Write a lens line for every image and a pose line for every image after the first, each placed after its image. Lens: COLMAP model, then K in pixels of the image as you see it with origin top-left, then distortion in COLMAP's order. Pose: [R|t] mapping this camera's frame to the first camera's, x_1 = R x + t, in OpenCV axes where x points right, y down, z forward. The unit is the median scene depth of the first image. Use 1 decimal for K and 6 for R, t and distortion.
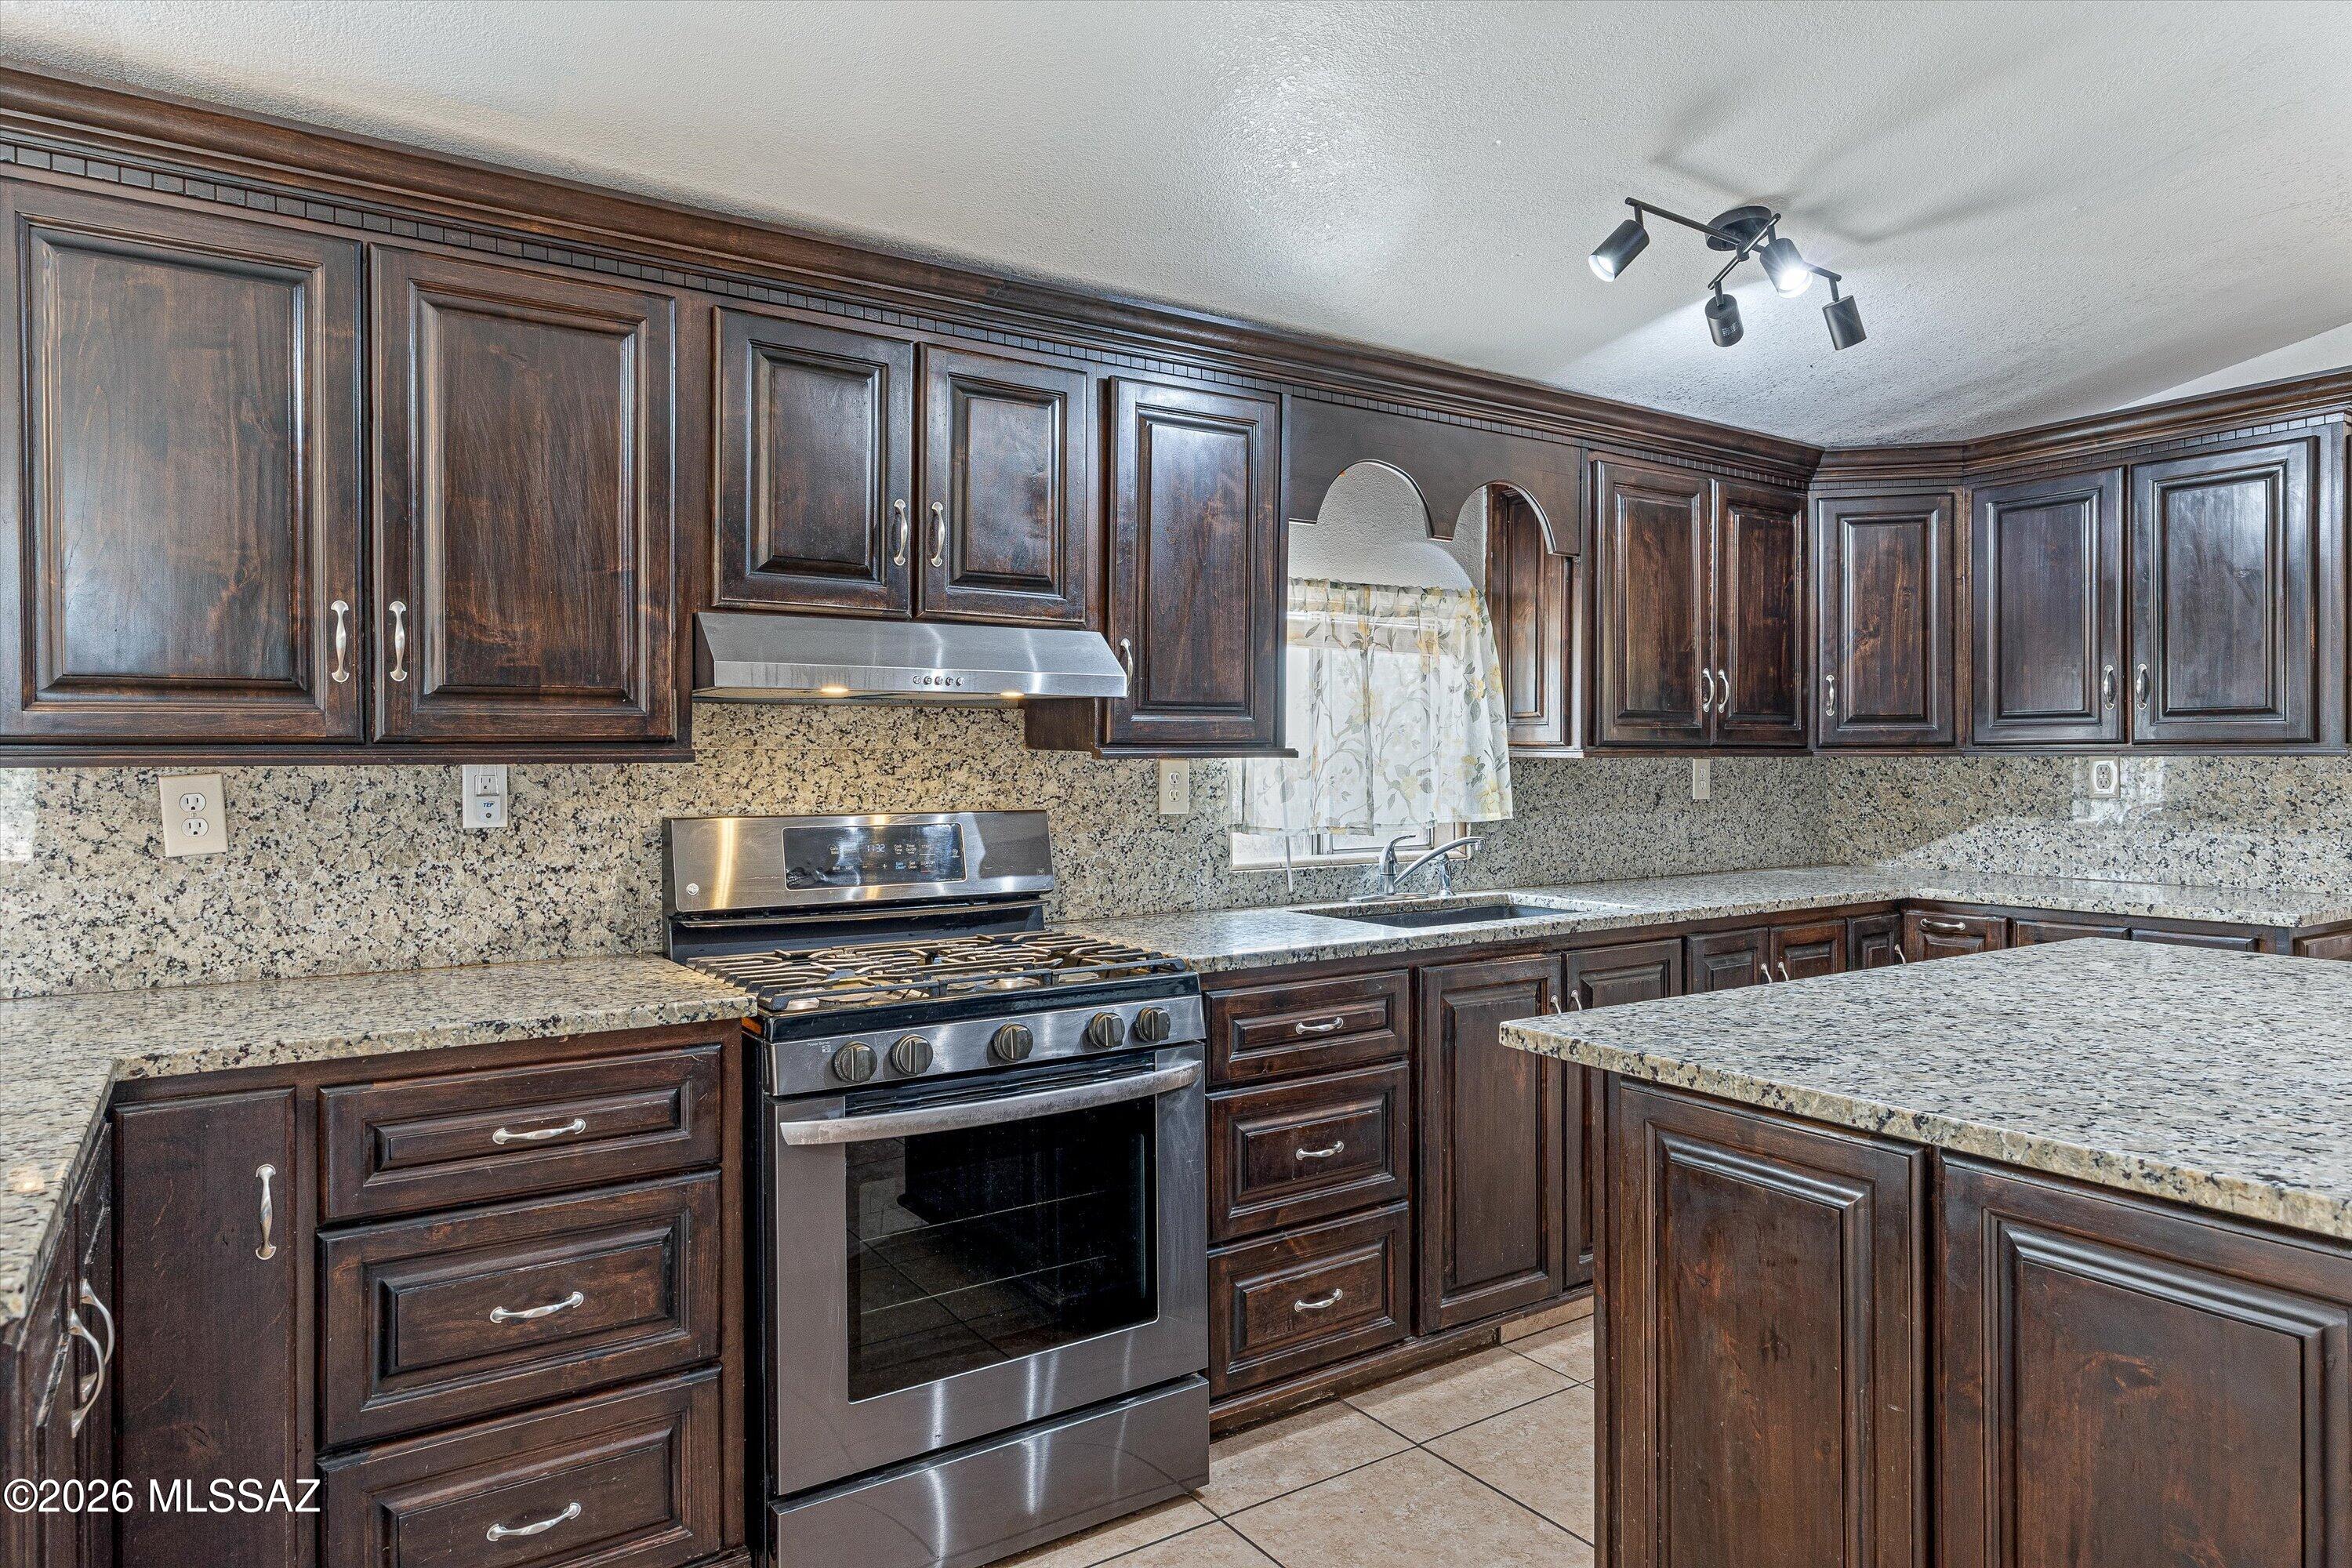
lens RADIAL K [[1394.1, 0, 1153.5], [0, 1394.1, 773.4], [0, 0, 1]] dist [-0.003353, 0.001492]
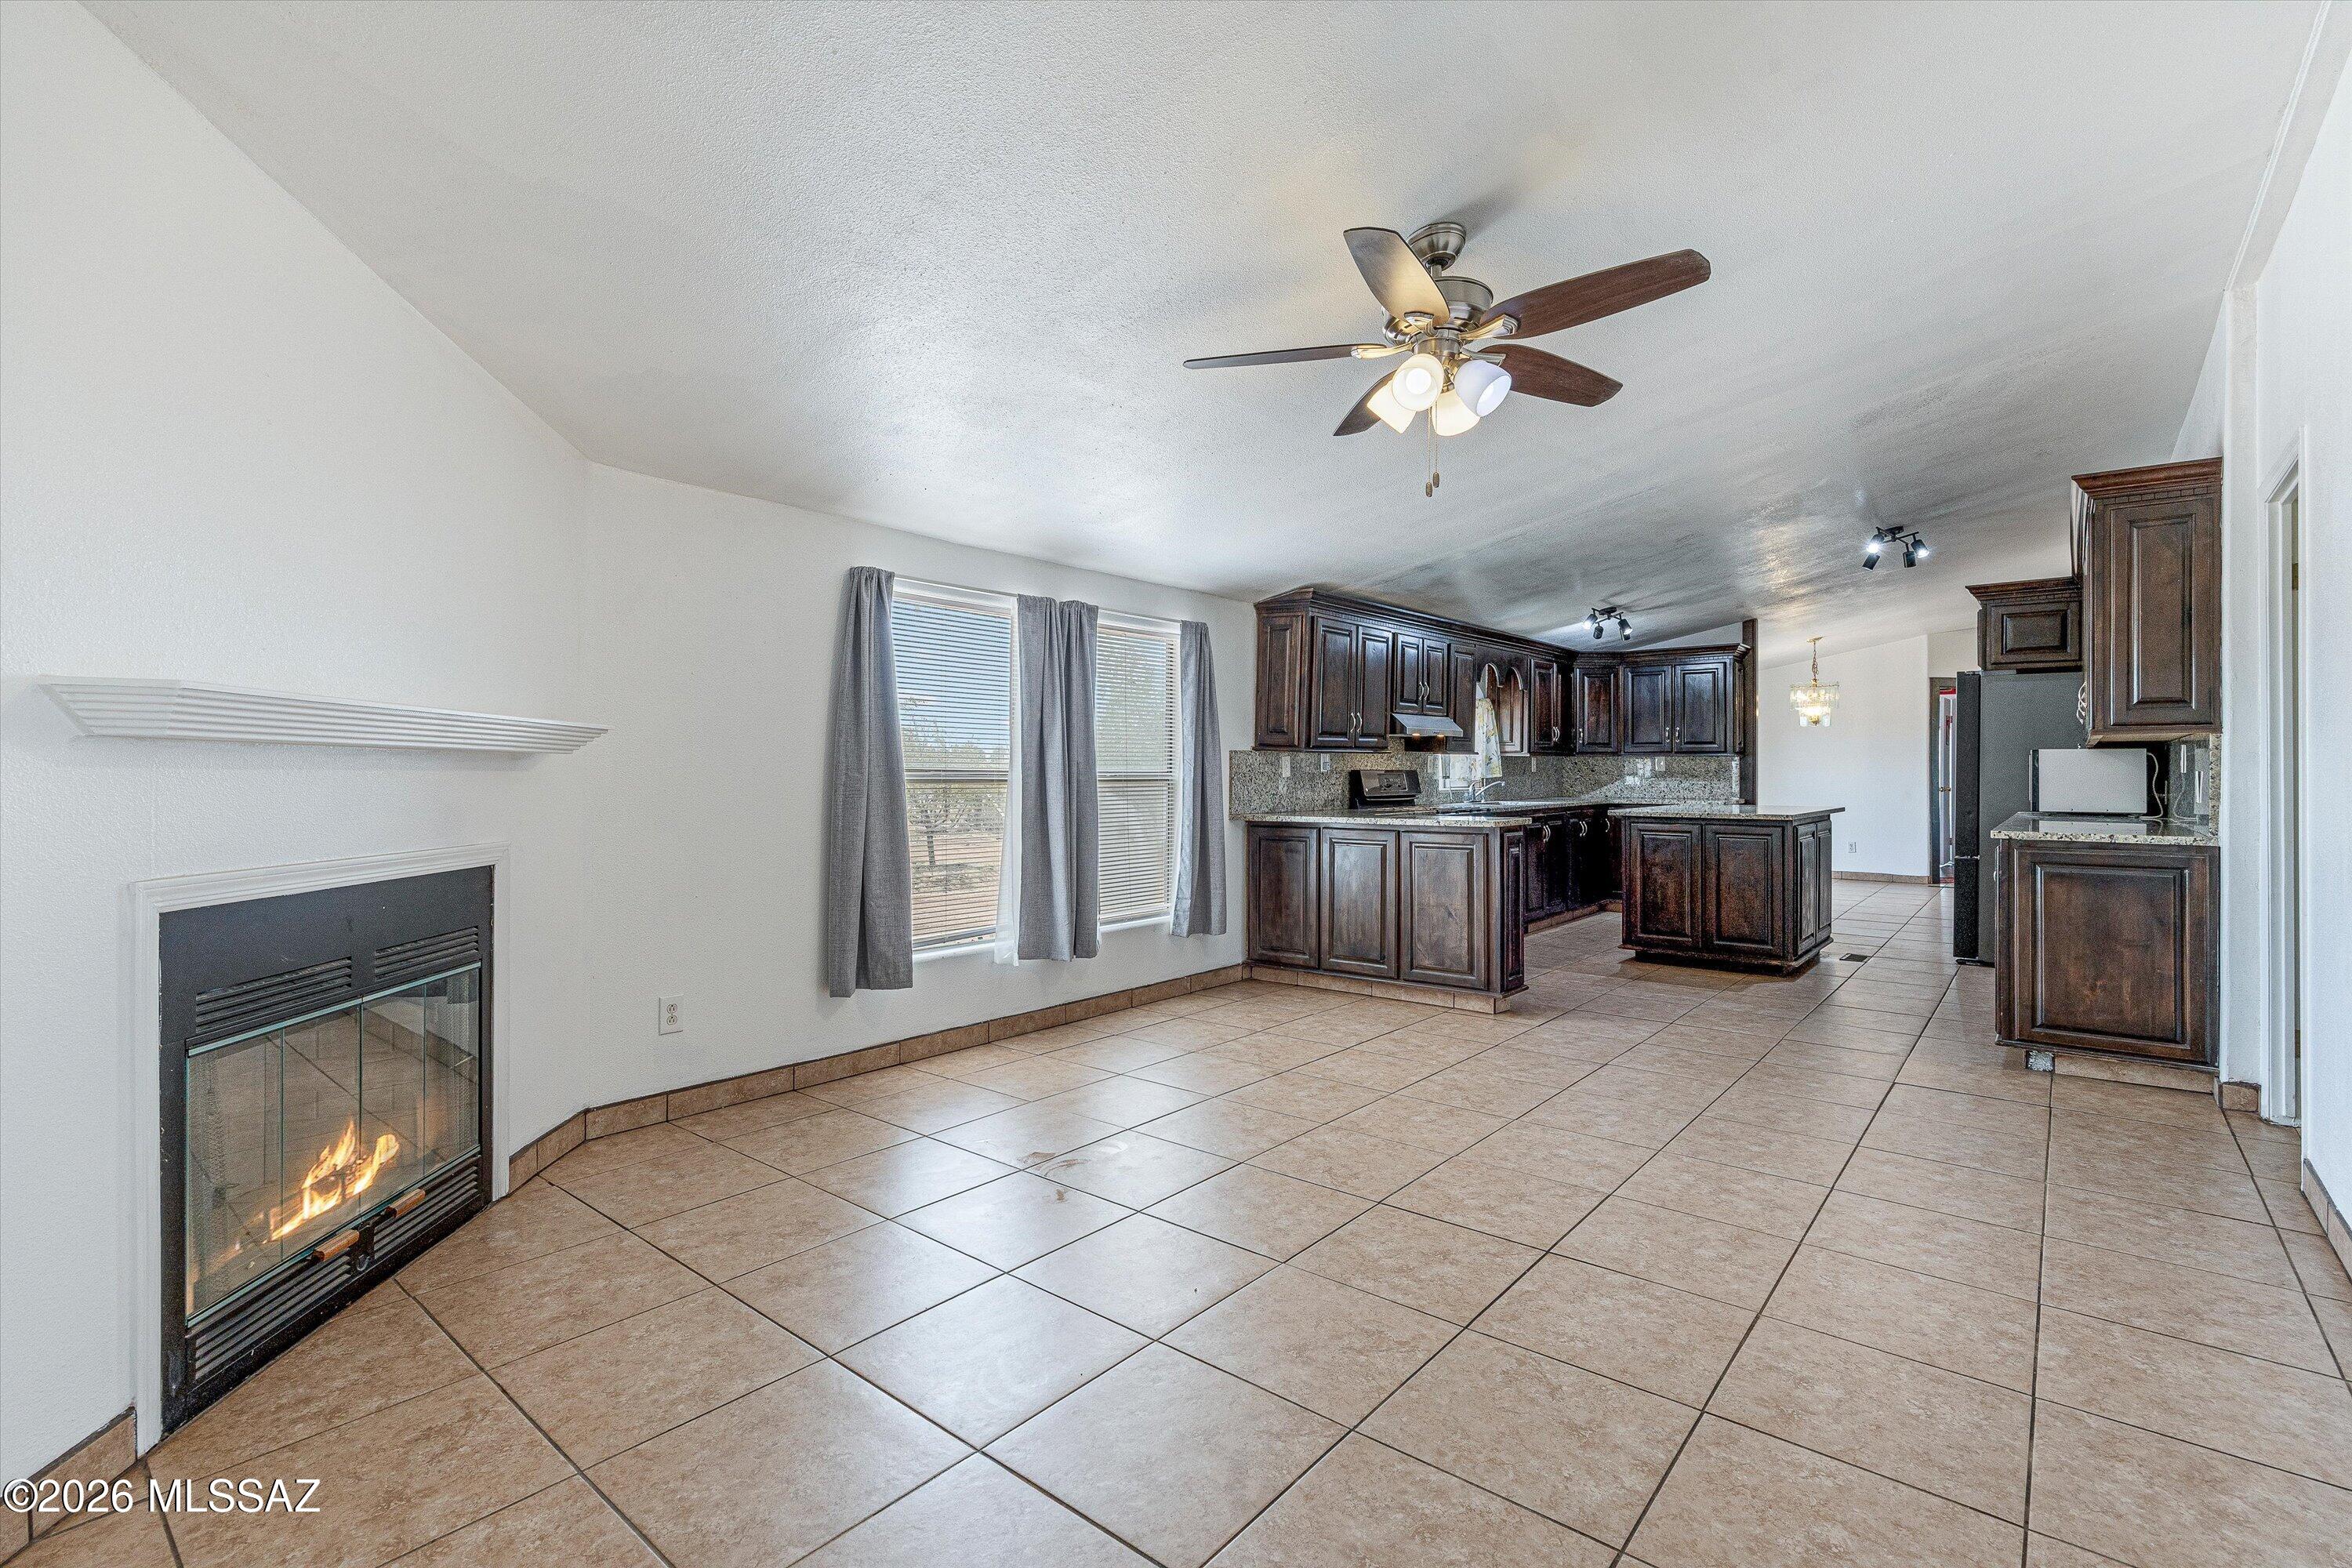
lens RADIAL K [[1072.9, 0, 1191.8], [0, 1072.9, 779.7], [0, 0, 1]] dist [-0.001203, 0.000245]
pose [[0.951835, -0.001788, 0.306604, -1.189926], [0.002894, 0.999991, -0.003152, 0.049662], [-0.306596, 0.003888, 0.951832, -1.076372]]
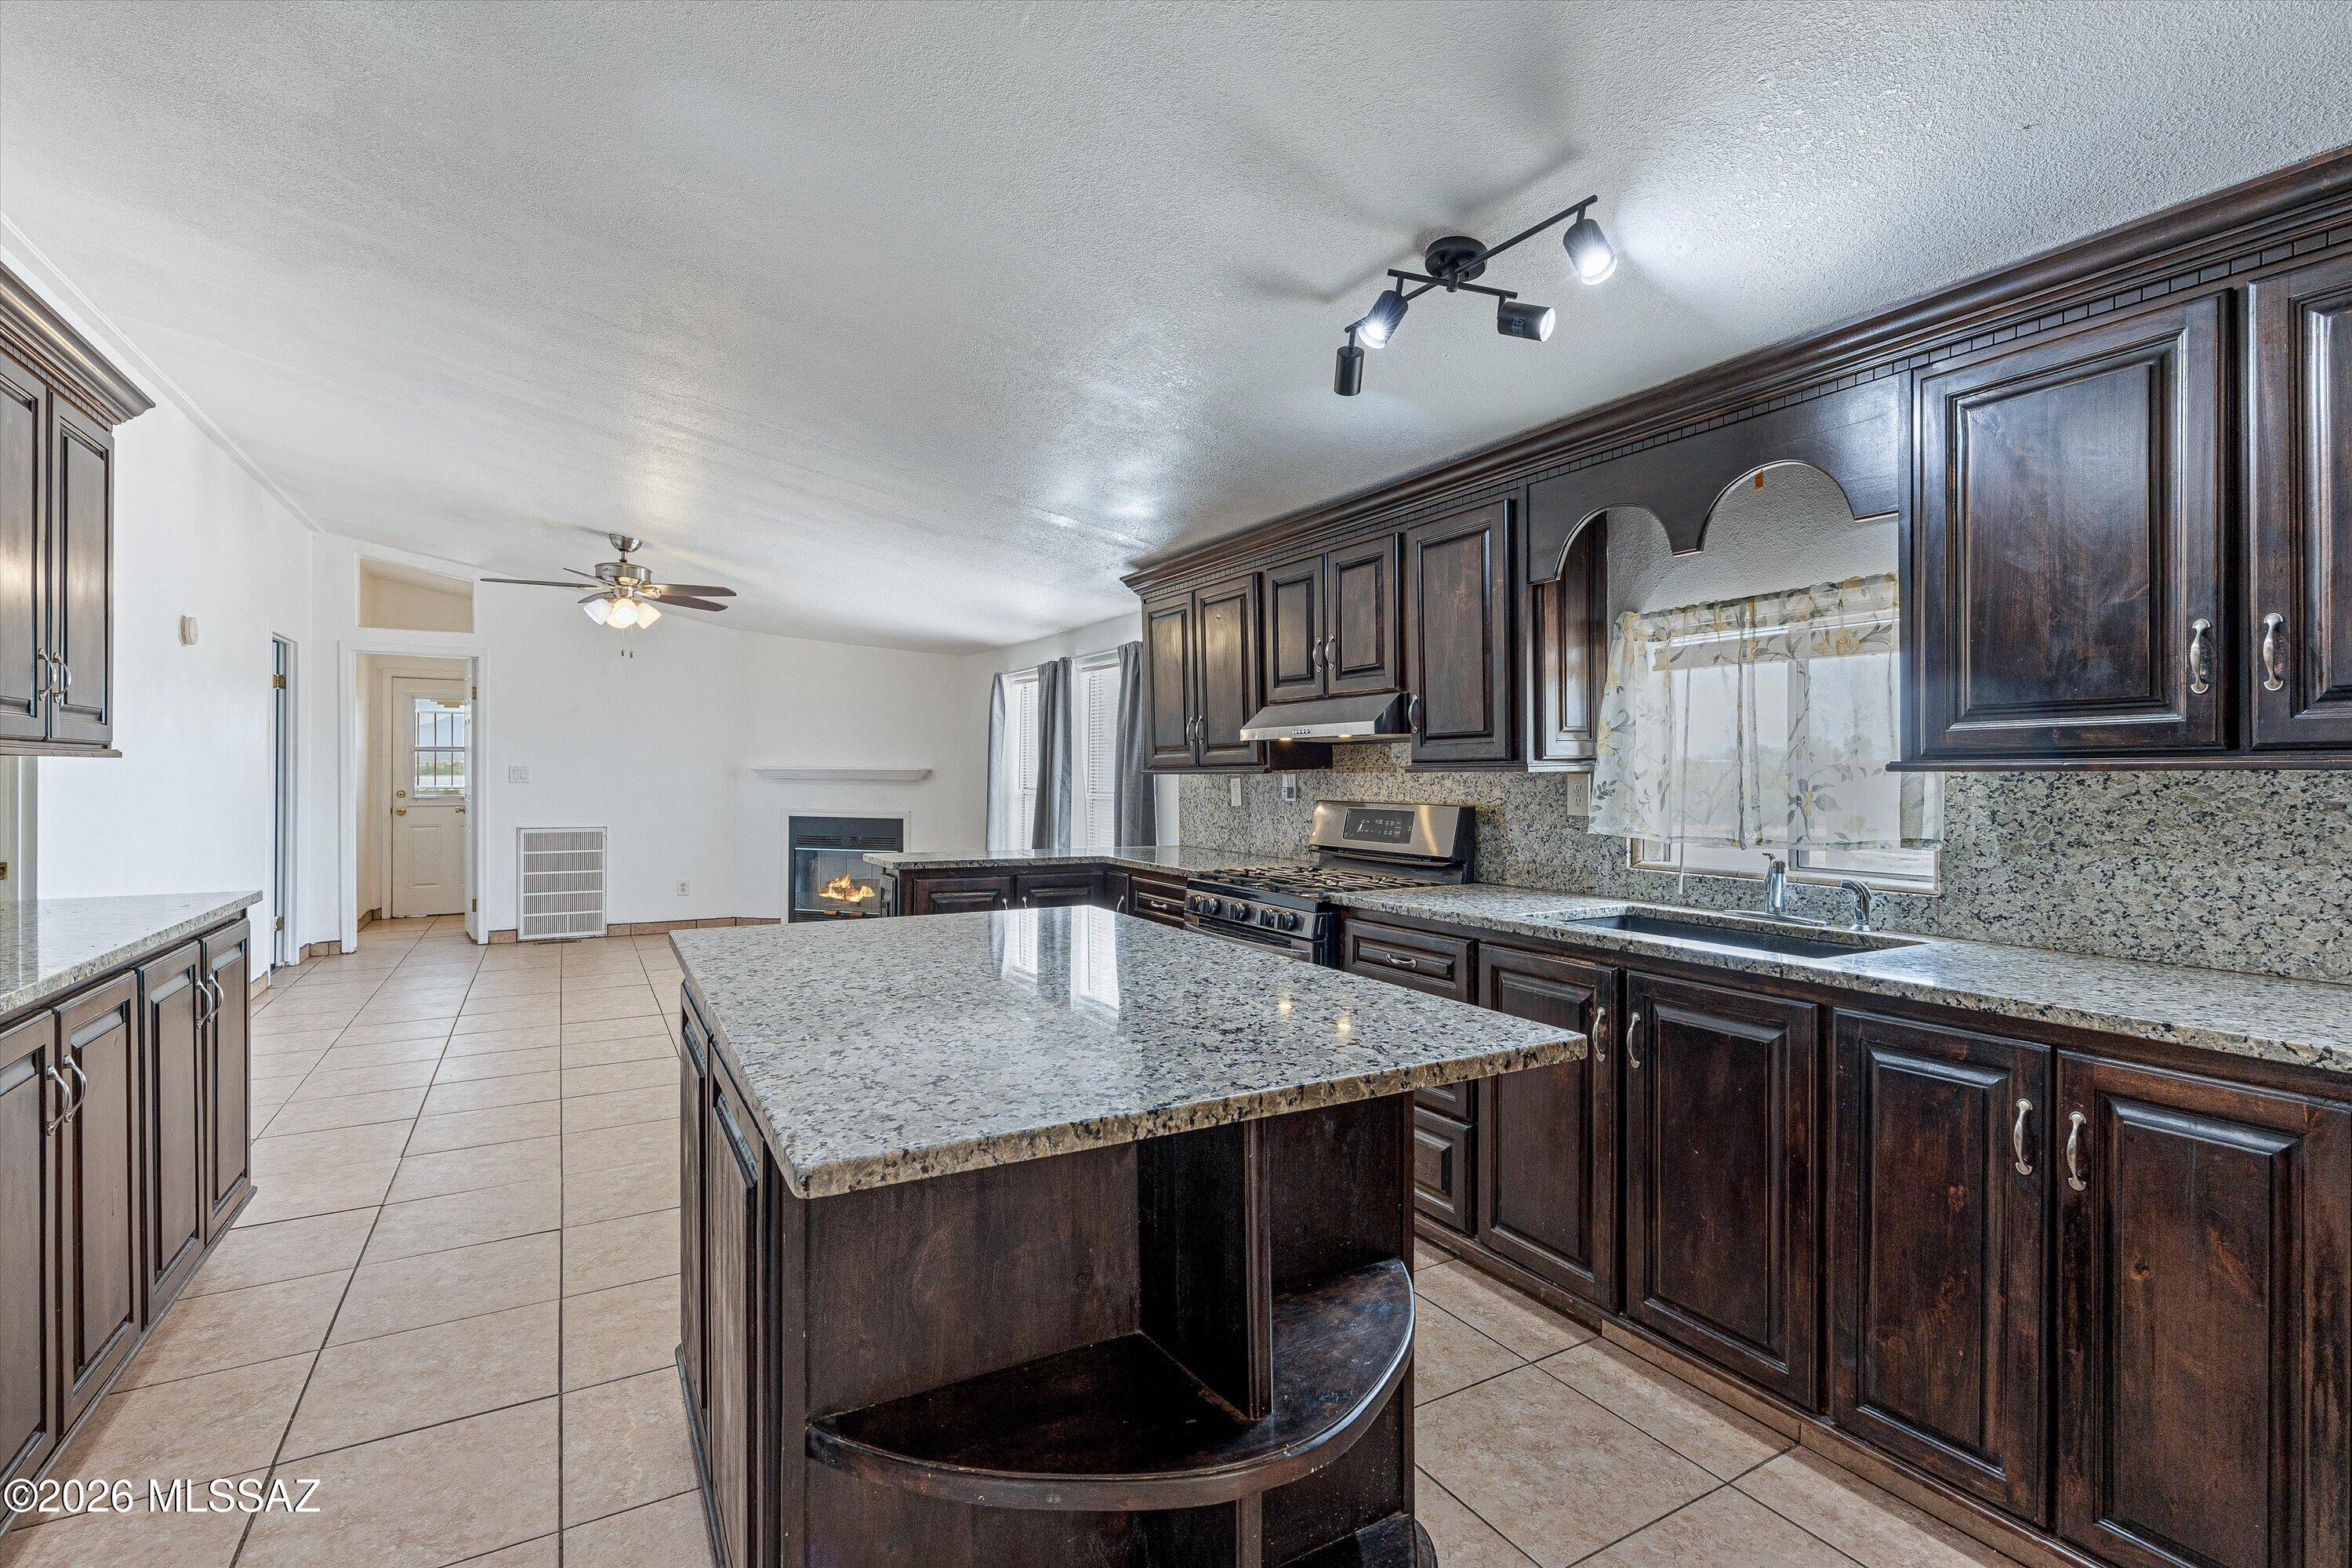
lens RADIAL K [[1072.9, 0, 1176.0], [0, 1072.9, 768.7], [0, 0, 1]] dist [-0.001203, 0.000245]
pose [[-0.051699, 0.003112, -0.998658, 0.940921], [-0.003063, 0.999990, 0.003275, -0.014967], [0.998658, 0.003229, -0.051689, 0.635565]]
